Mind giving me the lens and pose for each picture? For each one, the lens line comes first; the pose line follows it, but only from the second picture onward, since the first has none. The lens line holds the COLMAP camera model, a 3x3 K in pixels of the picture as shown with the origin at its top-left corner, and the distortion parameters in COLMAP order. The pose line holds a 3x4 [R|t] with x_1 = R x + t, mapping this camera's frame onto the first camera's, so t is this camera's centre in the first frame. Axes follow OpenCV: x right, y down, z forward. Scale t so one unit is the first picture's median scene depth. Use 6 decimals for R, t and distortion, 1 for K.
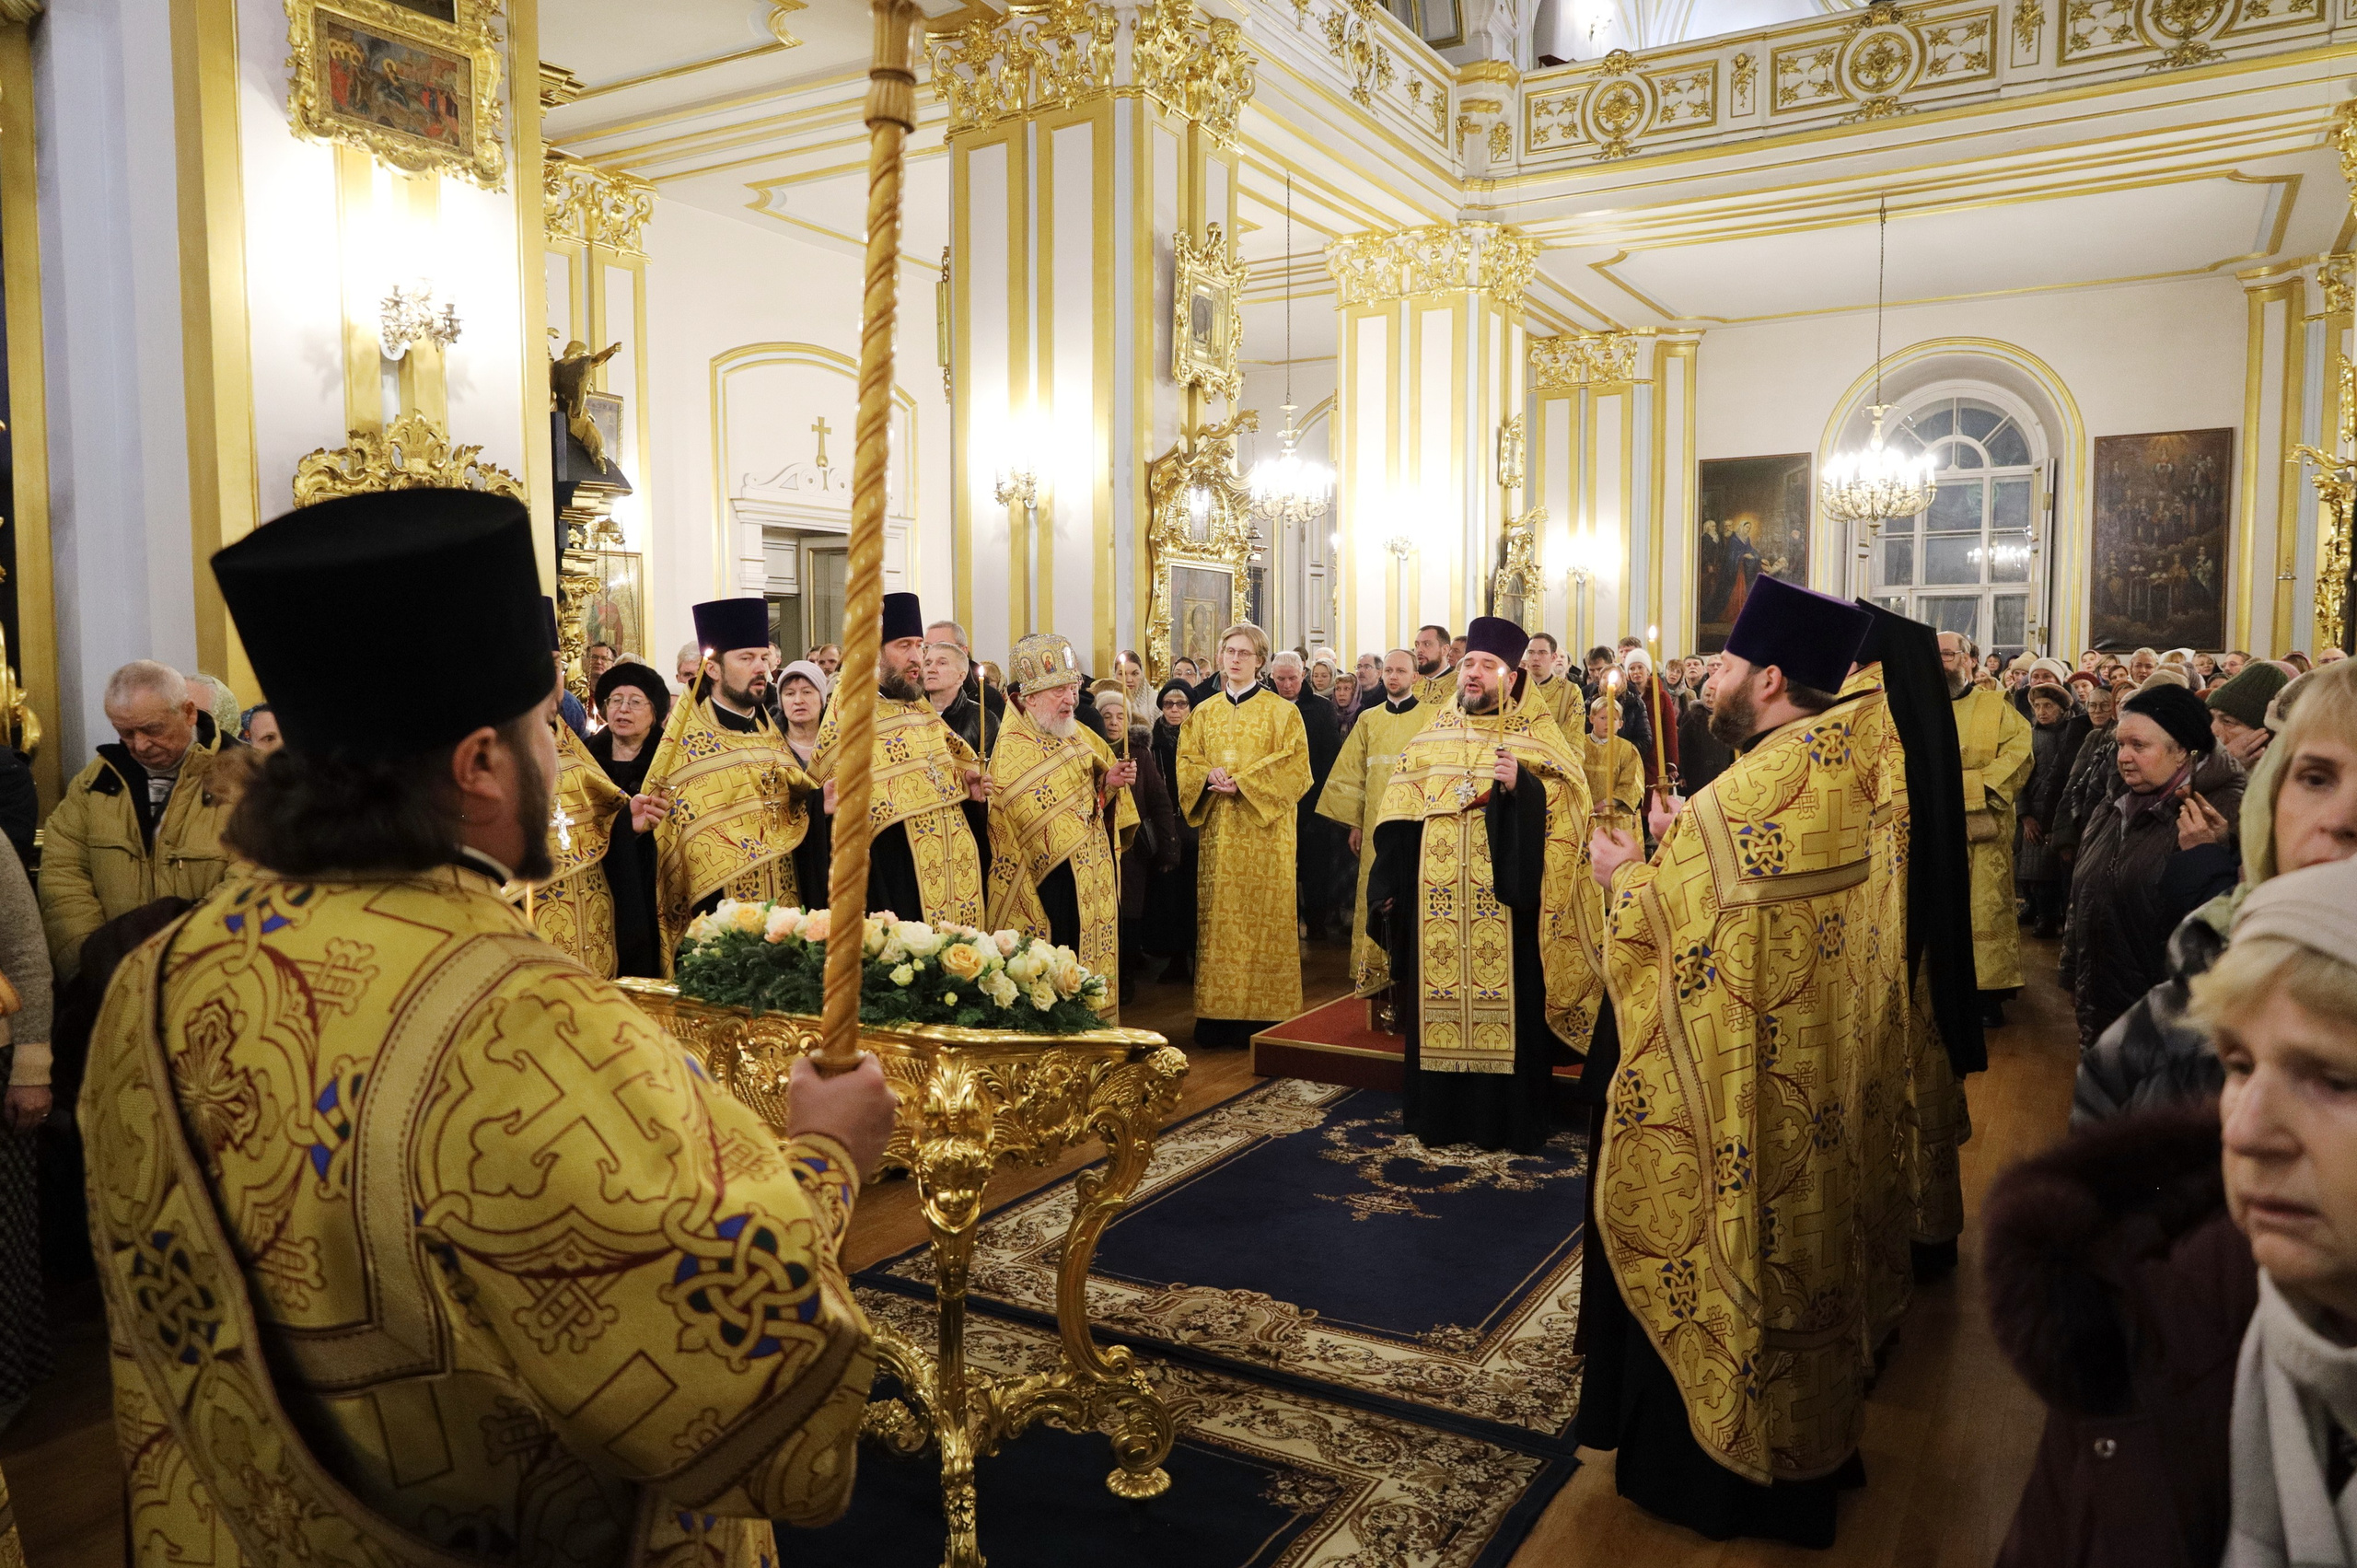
lens RADIAL K [[1601.3, 0, 1174.4], [0, 1601.3, 796.6], [0, 0, 1]] dist [-0.001046, -0.009084]
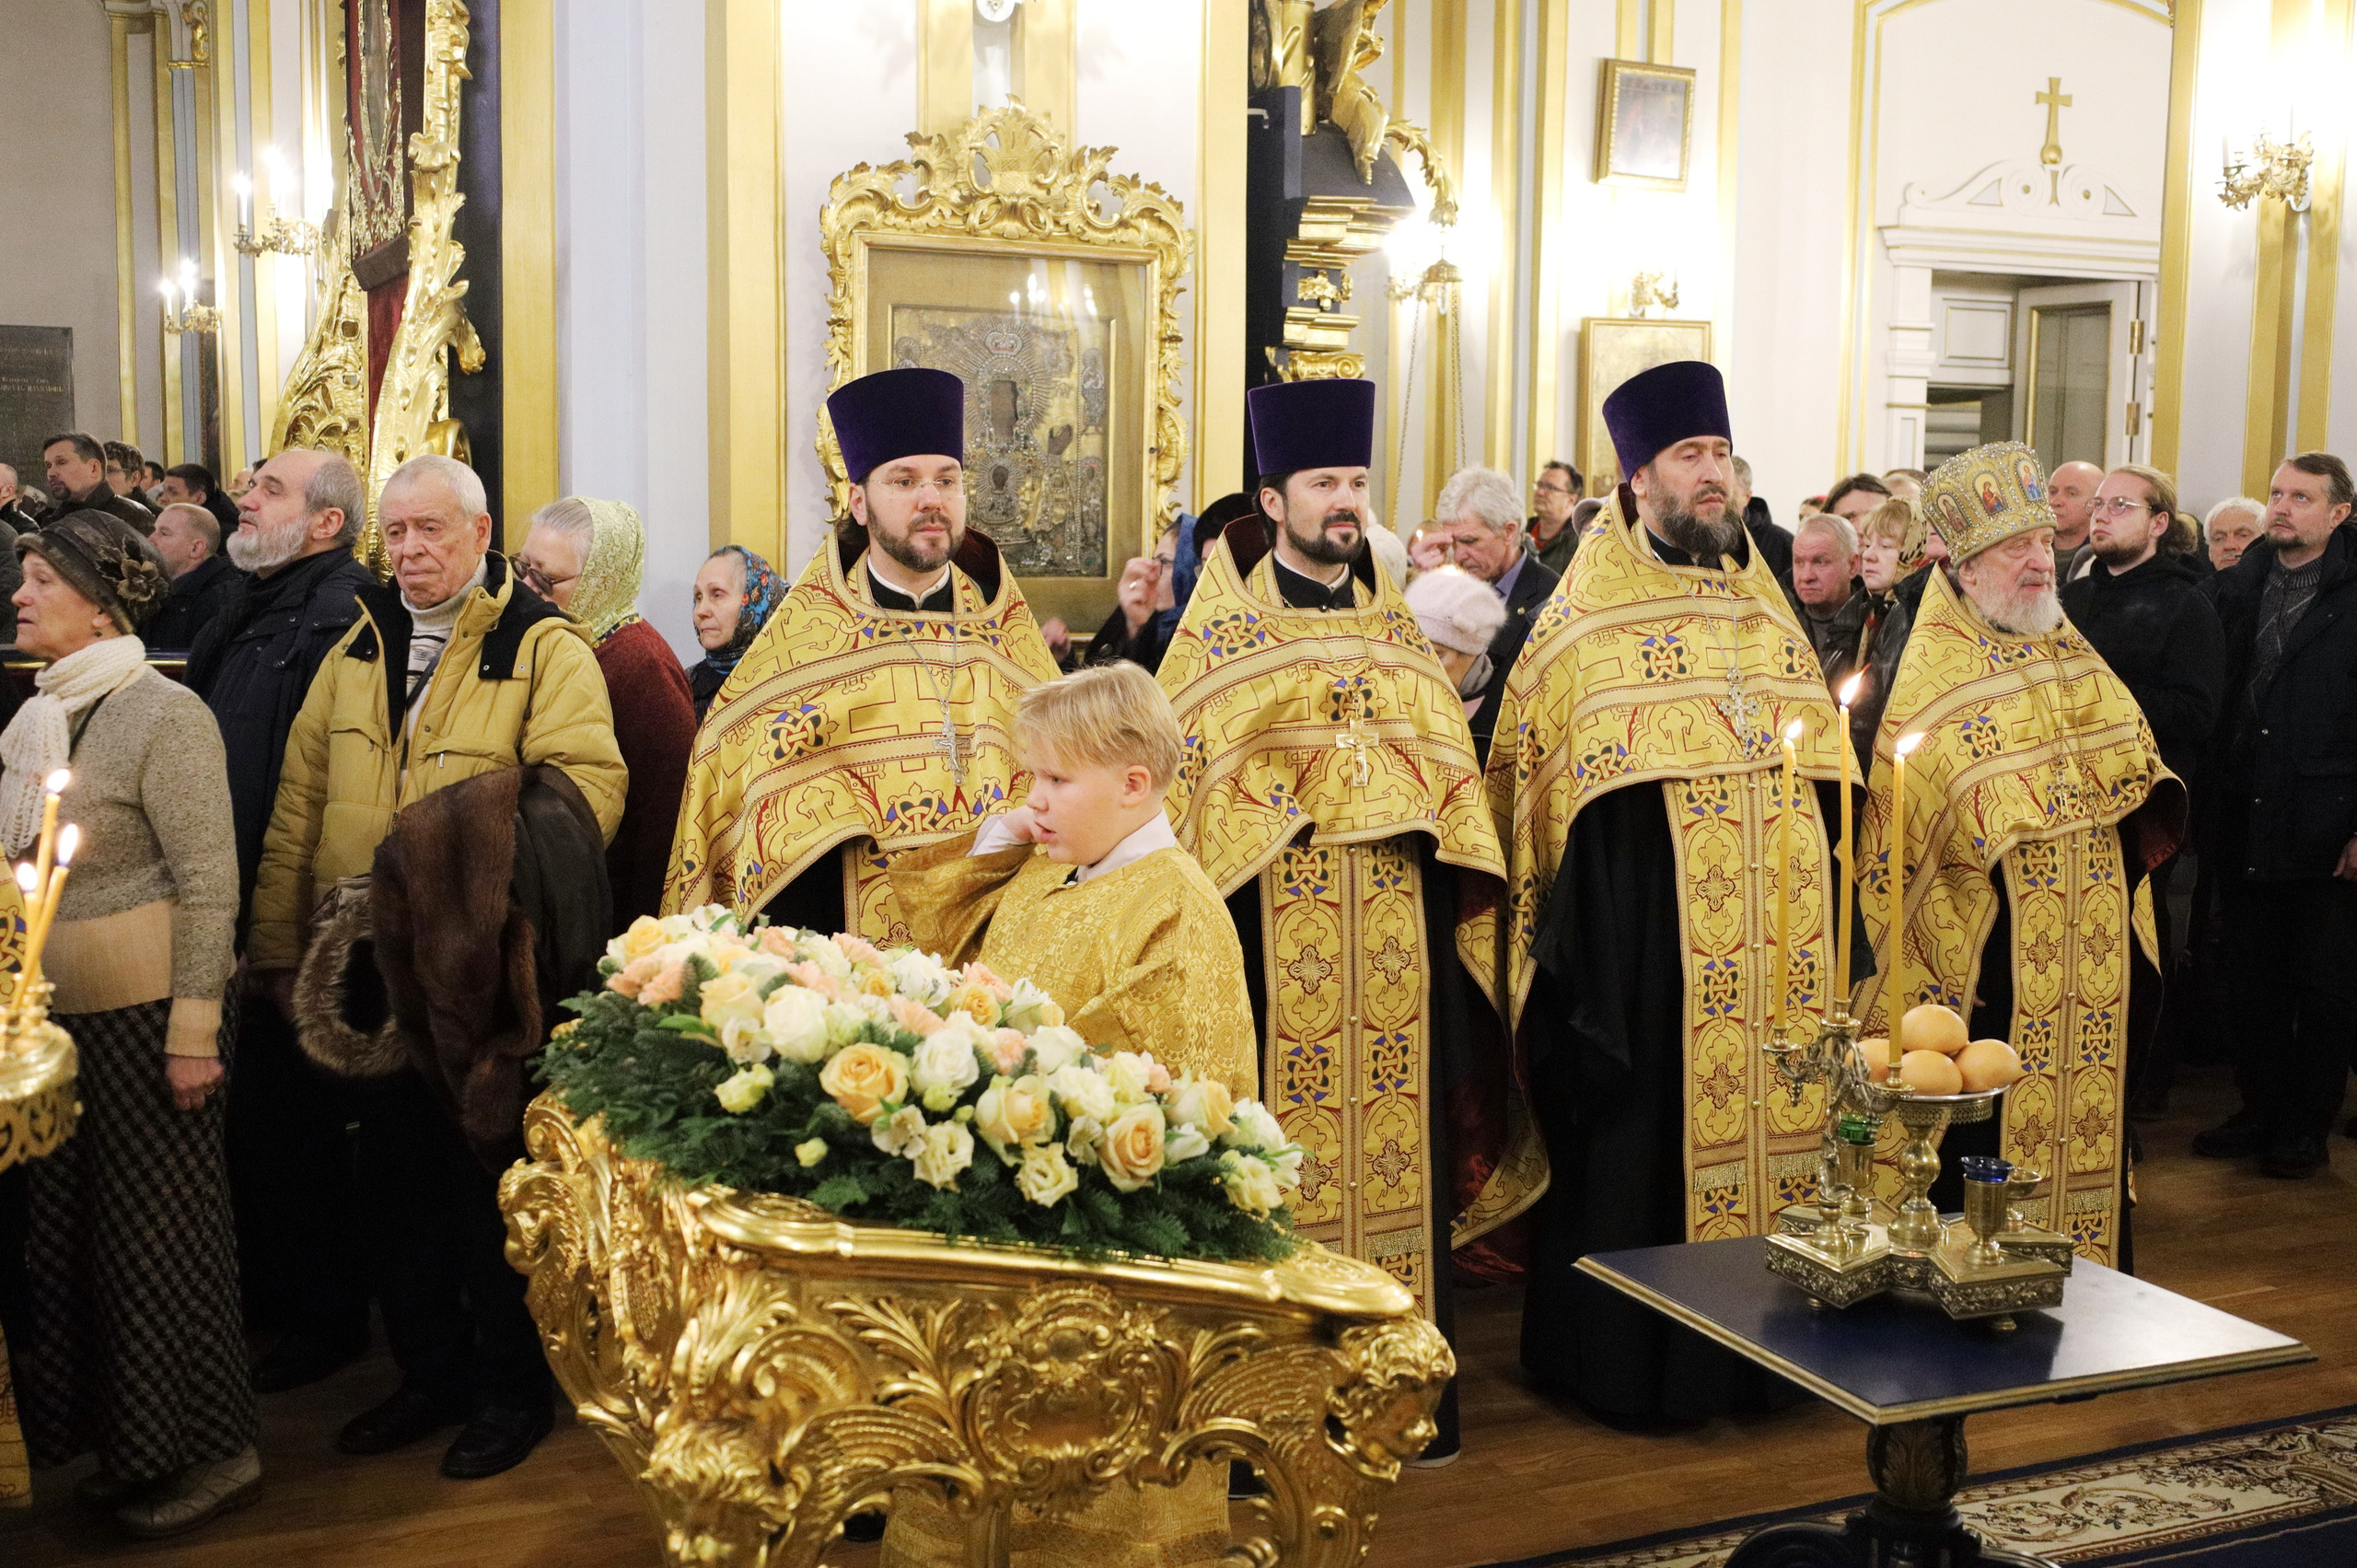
lens RADIAL K [[2533.7, 0, 1192.8], [0, 2533.7, 788.5], [0, 0, 1]] dist [-0.004908, 0.000000]
pose [[0.820556, 0.073805, -0.566782, 0.153069], [-0.057486, 0.997257, 0.046635, -0.011763], [0.568669, -0.005684, 0.822547, 0.160797]]
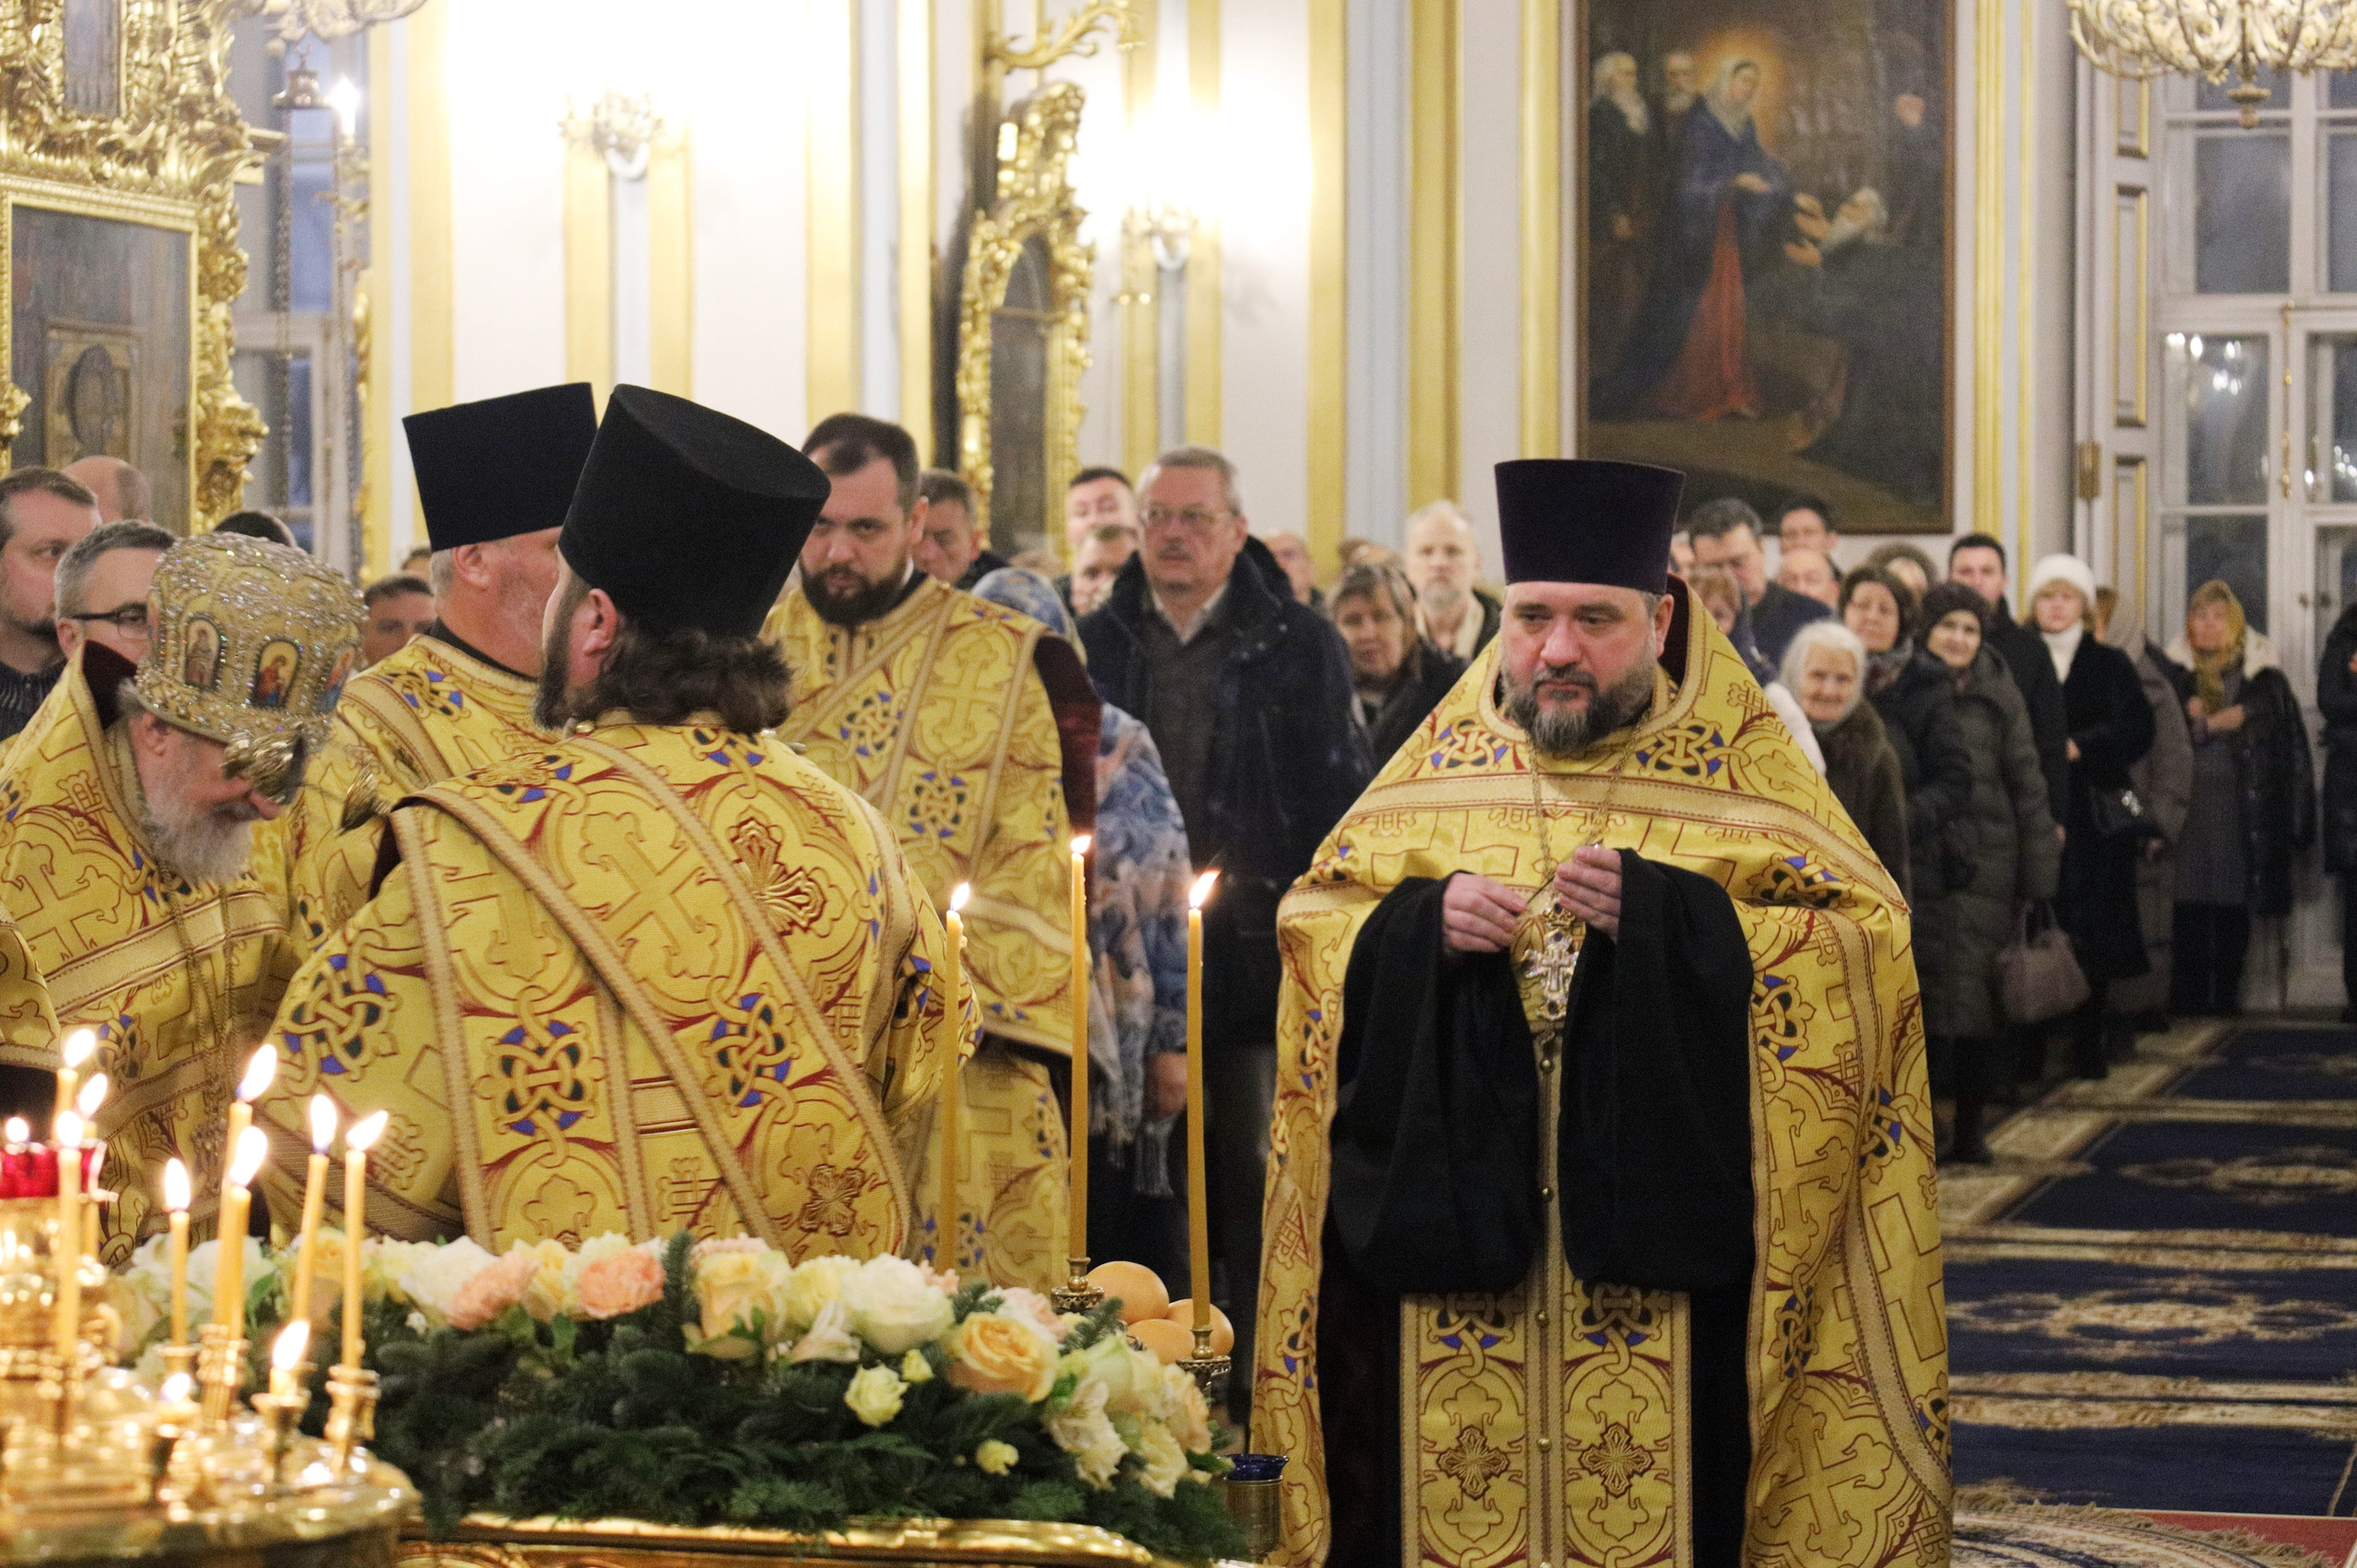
lens RADIAL K [[6509.5, 0, 1115.6], [0, 6509.5, 861.4], [0, 0, 1]] dist [-0.014174, 0.000000]
pose [[0.959735, -0.008990, 0.280763, -0.206570], [0.019270, 0.999240, -0.033873, 0.015204], [-0.280245, 0.037919, 0.959179, -0.178233]]
